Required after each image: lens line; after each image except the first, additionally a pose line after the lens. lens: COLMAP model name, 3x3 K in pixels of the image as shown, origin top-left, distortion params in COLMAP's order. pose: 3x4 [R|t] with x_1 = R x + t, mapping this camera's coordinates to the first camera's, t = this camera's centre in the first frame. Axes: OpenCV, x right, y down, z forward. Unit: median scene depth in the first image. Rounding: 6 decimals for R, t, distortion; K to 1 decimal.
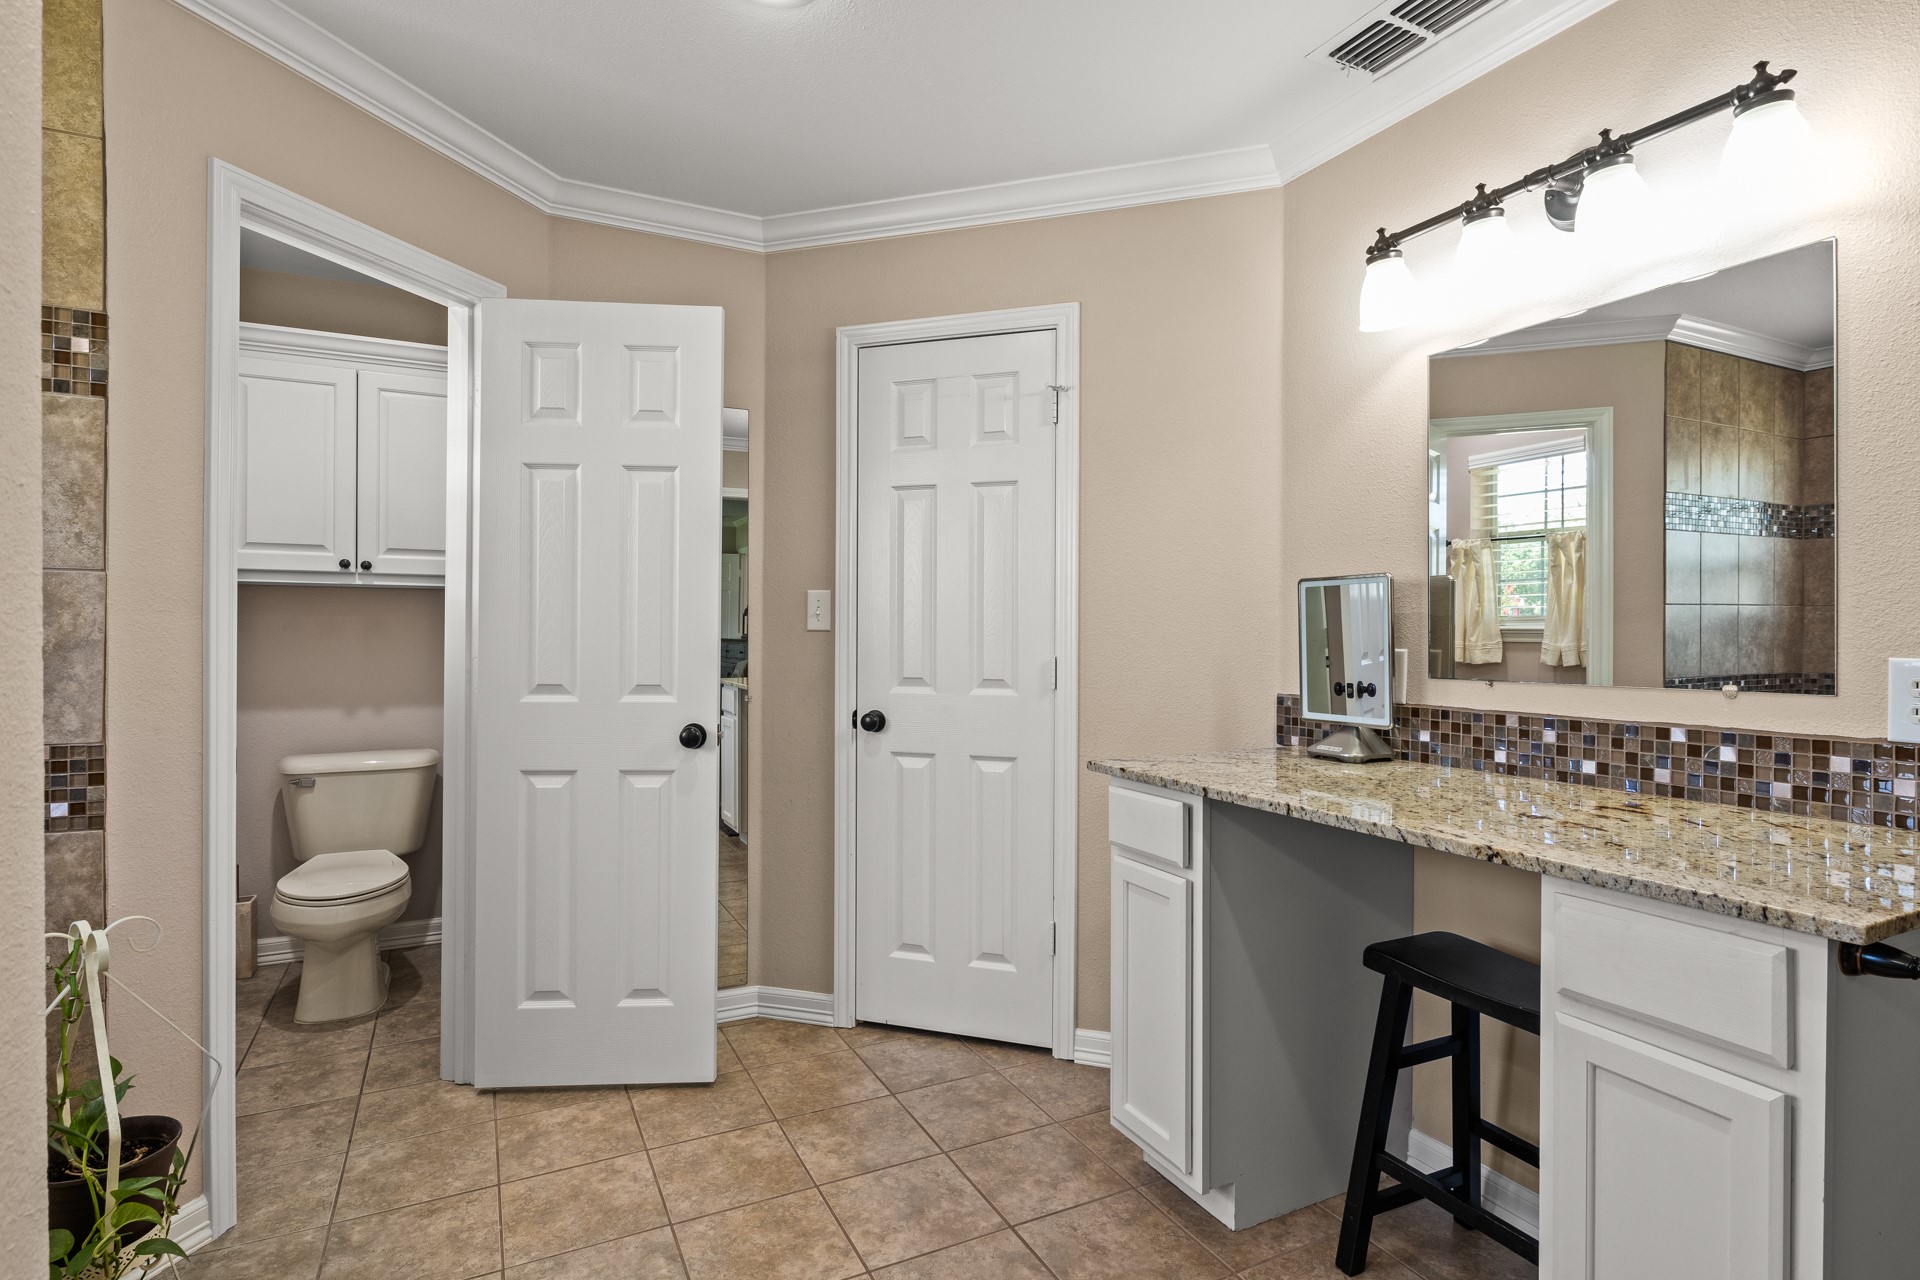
lens RADIAL K [[989.6, 0, 972.4], [0, 989.6, 639.6], [0, 0, 1]] dist [-0.010125, -0.000278]
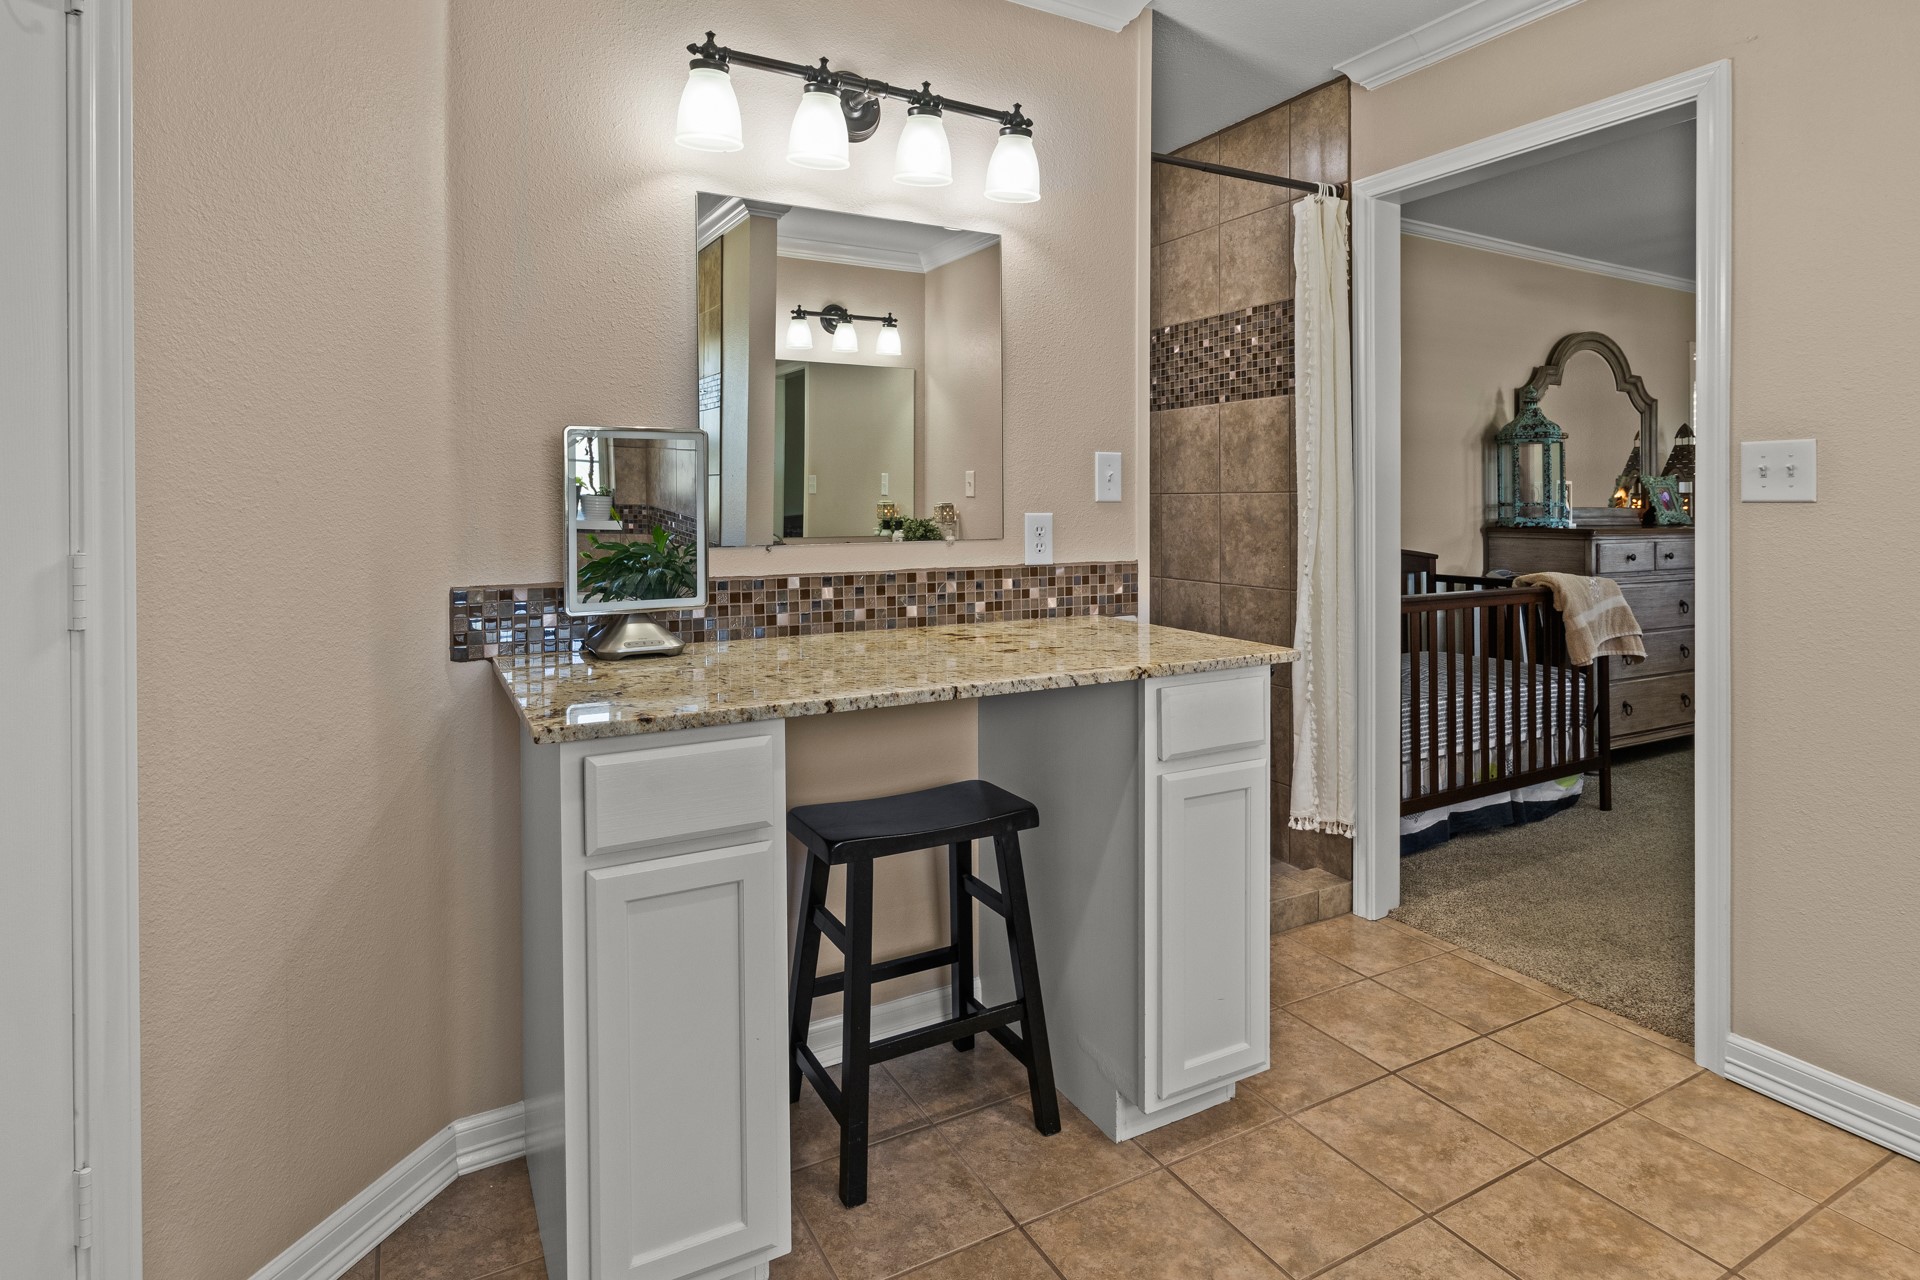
lens RADIAL K [[989.6, 0, 969.5], [0, 989.6, 630.1], [0, 0, 1]] dist [-0.010125, -0.000278]
pose [[-0.030852, -0.140594, 0.989586, -0.542043], [0.005730, 0.990017, 0.140834, -0.015721], [-0.999508, 0.010015, -0.029739, 0.926080]]
